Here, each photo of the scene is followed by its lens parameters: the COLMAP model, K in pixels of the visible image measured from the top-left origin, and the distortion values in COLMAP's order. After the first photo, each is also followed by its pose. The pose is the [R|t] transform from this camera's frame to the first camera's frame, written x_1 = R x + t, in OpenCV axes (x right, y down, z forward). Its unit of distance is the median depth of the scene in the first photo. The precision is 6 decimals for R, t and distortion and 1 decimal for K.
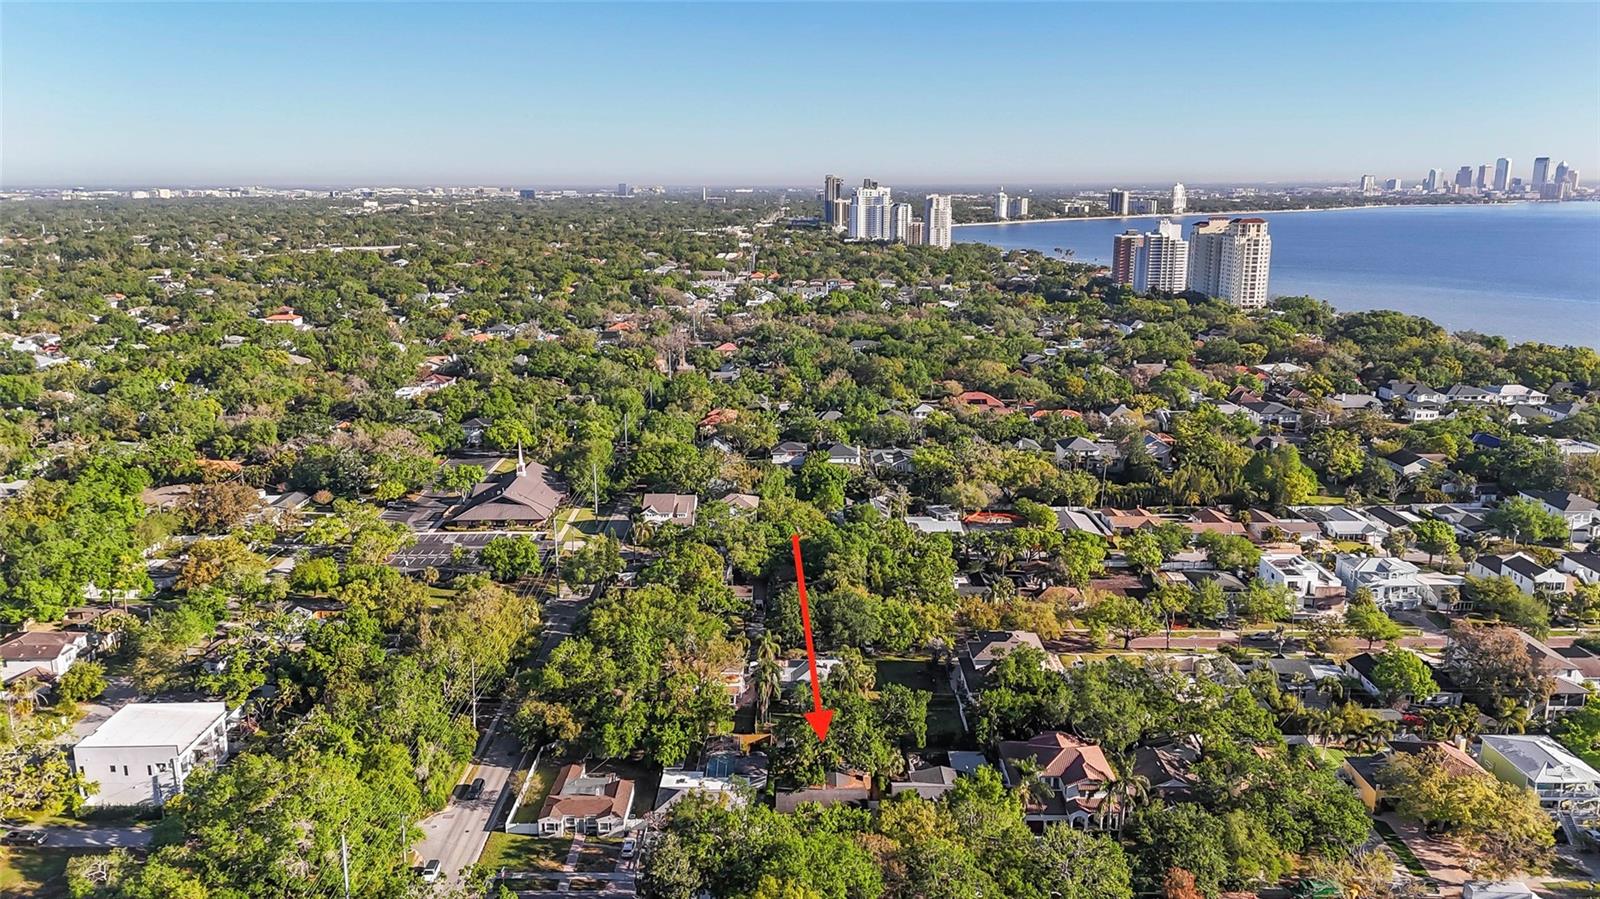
lens RADIAL K [[1168.6, 0, 800.0], [0, 1168.6, 449.5], [0, 0, 1]] dist [0.115558, -0.153537]
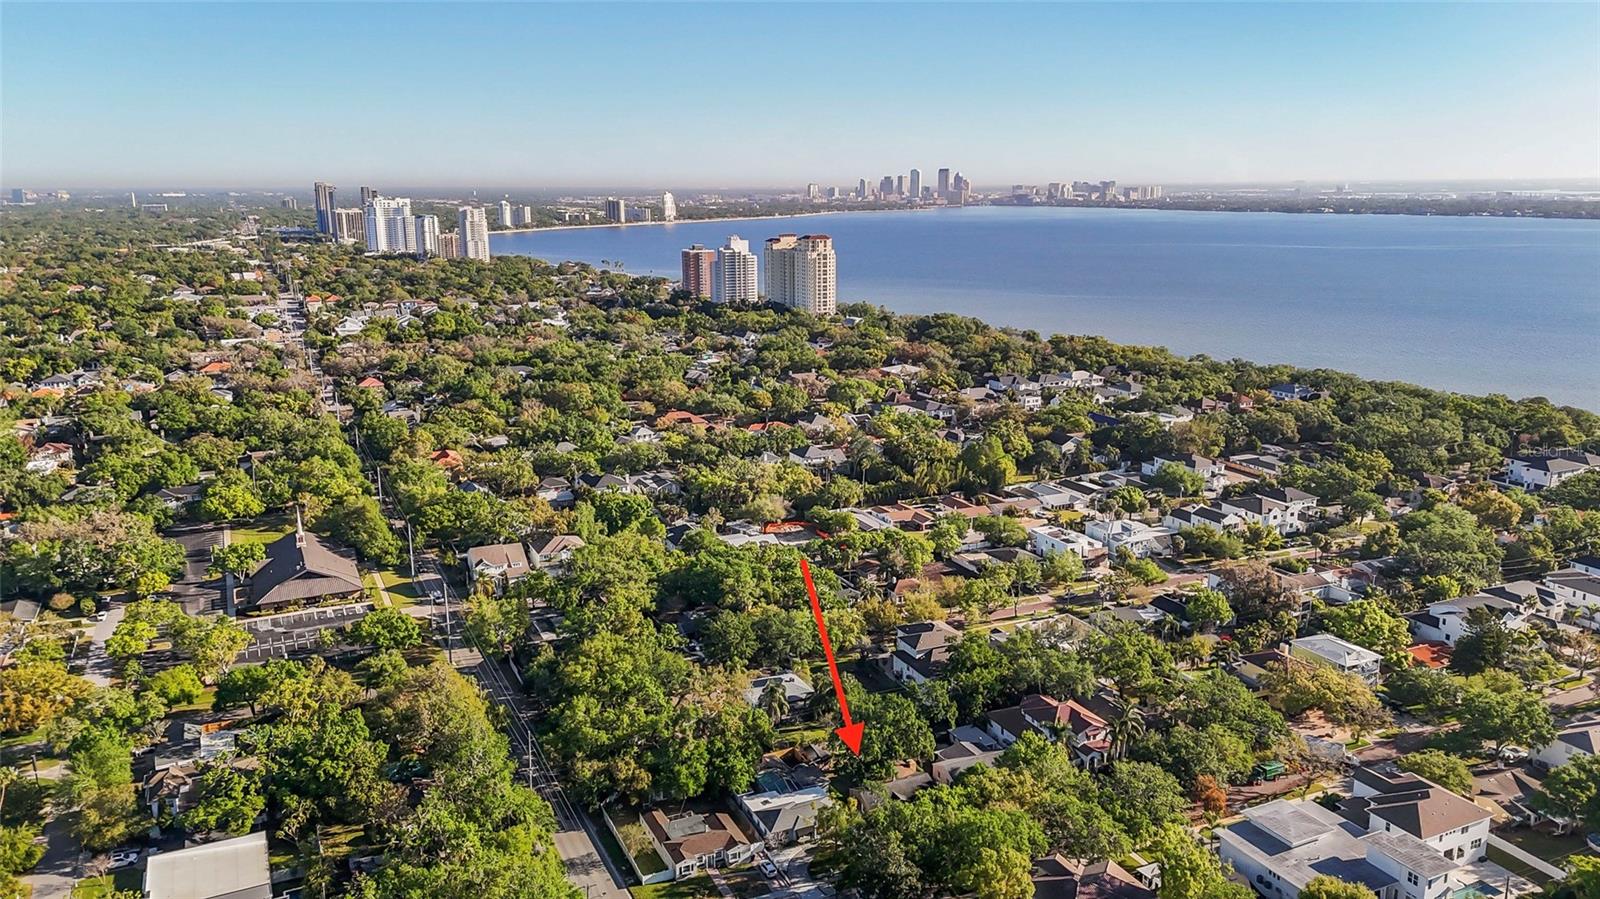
lens RADIAL K [[1168.6, 0, 800.0], [0, 1168.6, 449.5], [0, 0, 1]] dist [0.115558, -0.153537]
pose [[0.905877, -0.096516, 0.412397, -0.262990], [0.097707, 0.995048, 0.018252, -0.032446], [-0.412116, 0.023760, 0.910822, -0.007683]]
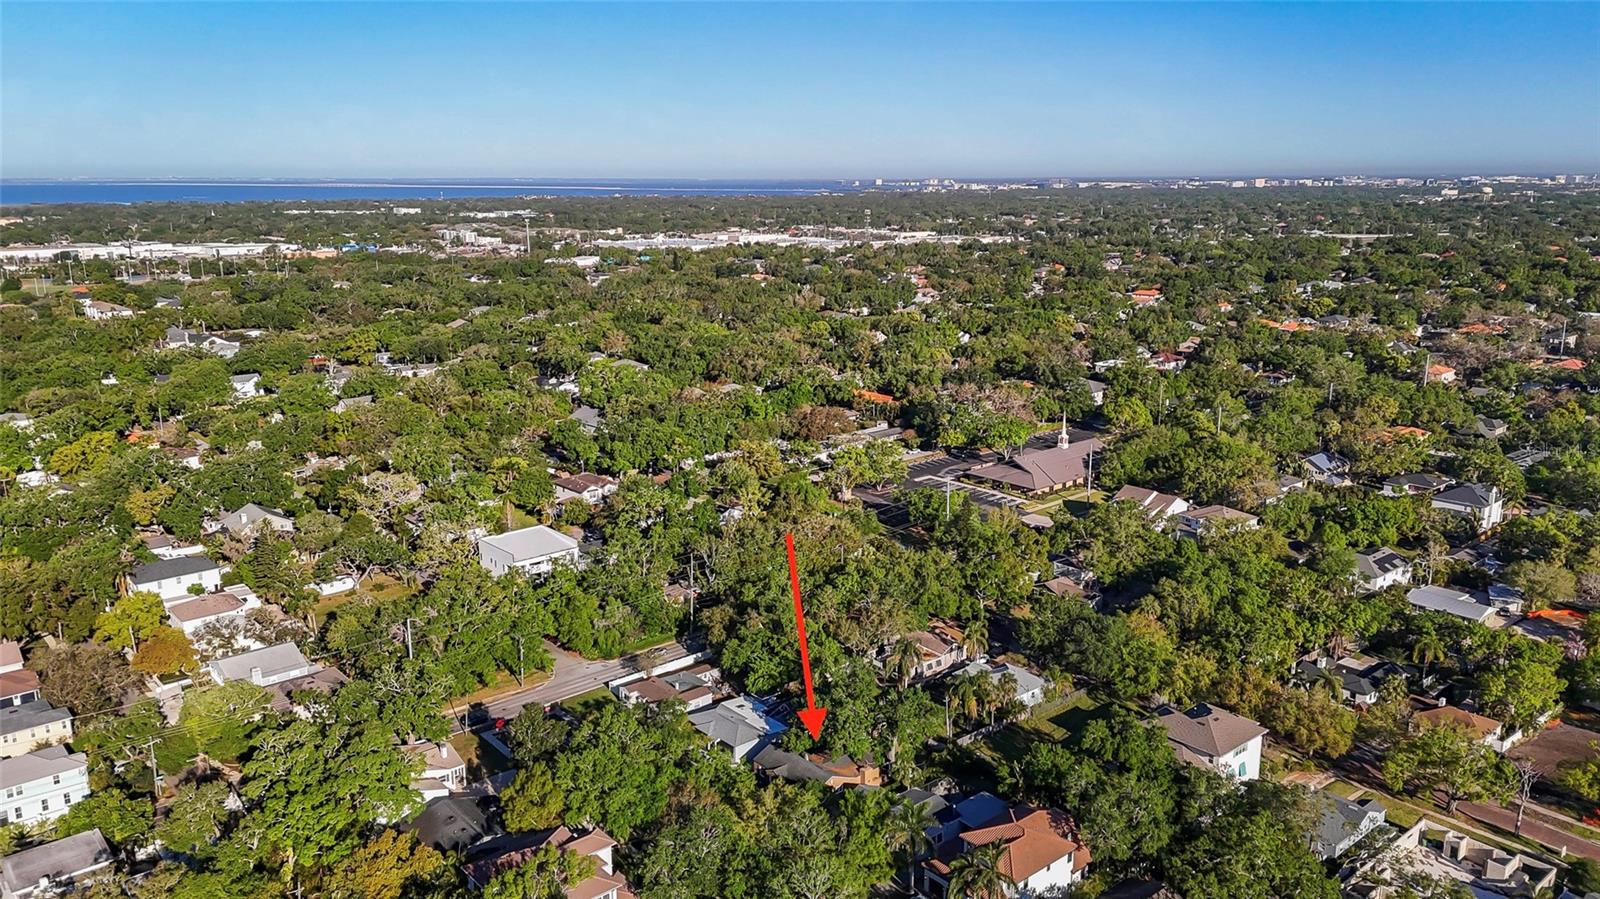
lens RADIAL K [[1168.6, 0, 800.0], [0, 1168.6, 449.5], [0, 0, 1]] dist [0.115558, -0.153537]
pose [[0.658479, 0.174648, -0.732054, 0.350656], [-0.168523, 0.982219, 0.082745, -0.021325], [0.733489, 0.068882, 0.676202, 0.167357]]
